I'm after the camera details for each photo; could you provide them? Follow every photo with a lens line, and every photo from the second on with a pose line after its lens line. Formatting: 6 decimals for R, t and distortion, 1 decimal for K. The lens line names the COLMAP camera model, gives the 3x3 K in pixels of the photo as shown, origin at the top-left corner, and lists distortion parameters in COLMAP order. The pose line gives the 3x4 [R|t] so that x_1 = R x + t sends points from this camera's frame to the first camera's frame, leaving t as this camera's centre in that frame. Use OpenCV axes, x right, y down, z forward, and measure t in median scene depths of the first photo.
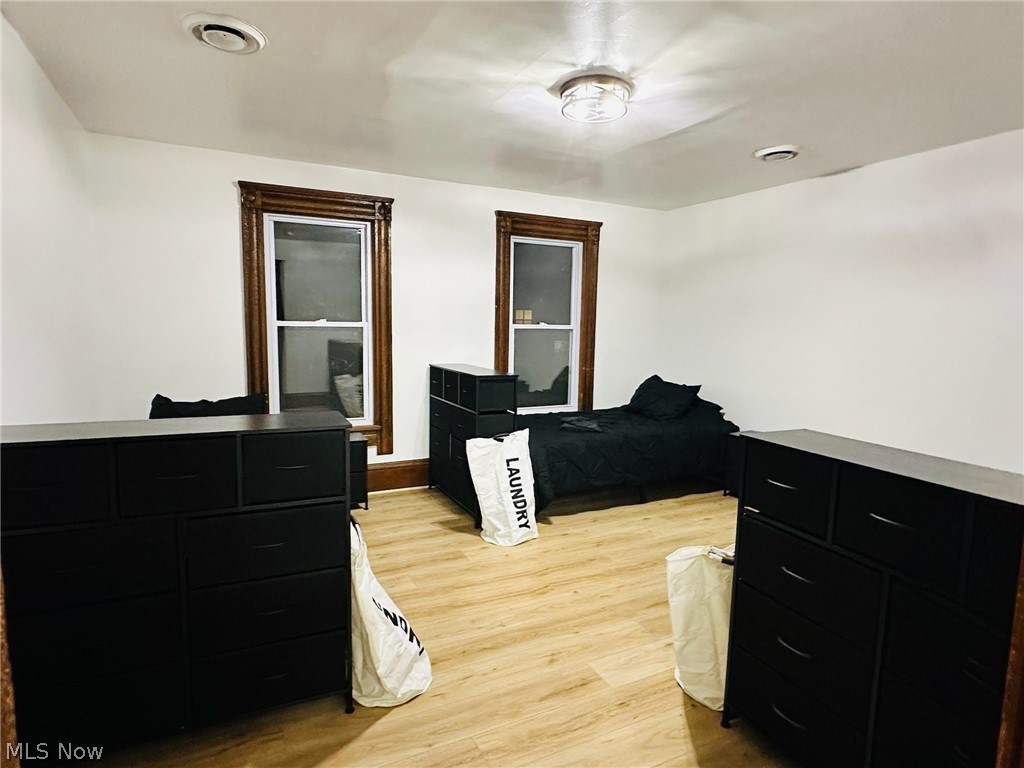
lens RADIAL K [[569.3, 0, 510.8], [0, 569.3, 388.4], [0, 0, 1]] dist [-0.003173, 0.001603]
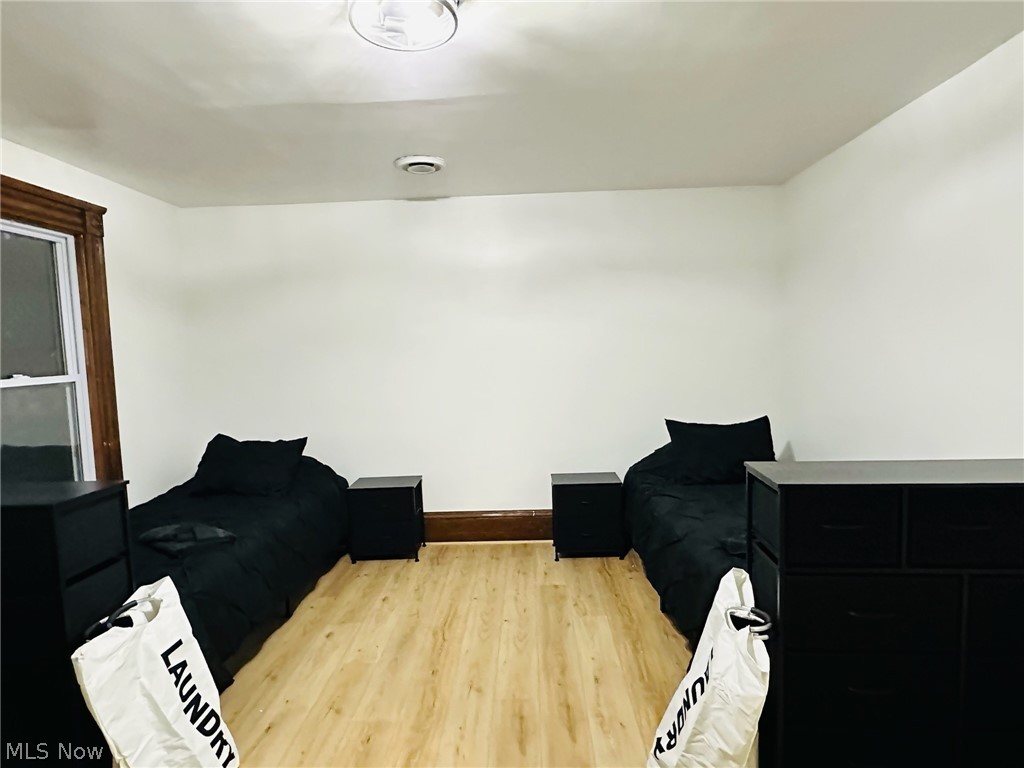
lens RADIAL K [[569.3, 0, 511.4], [0, 569.3, 387.3], [0, 0, 1]] dist [-0.003173, 0.001603]
pose [[0.480867, -0.100647, 0.870998, -0.232664], [0.143701, 0.989004, 0.034948, -0.067737], [-0.864938, 0.108358, 0.490042, 0.407178]]
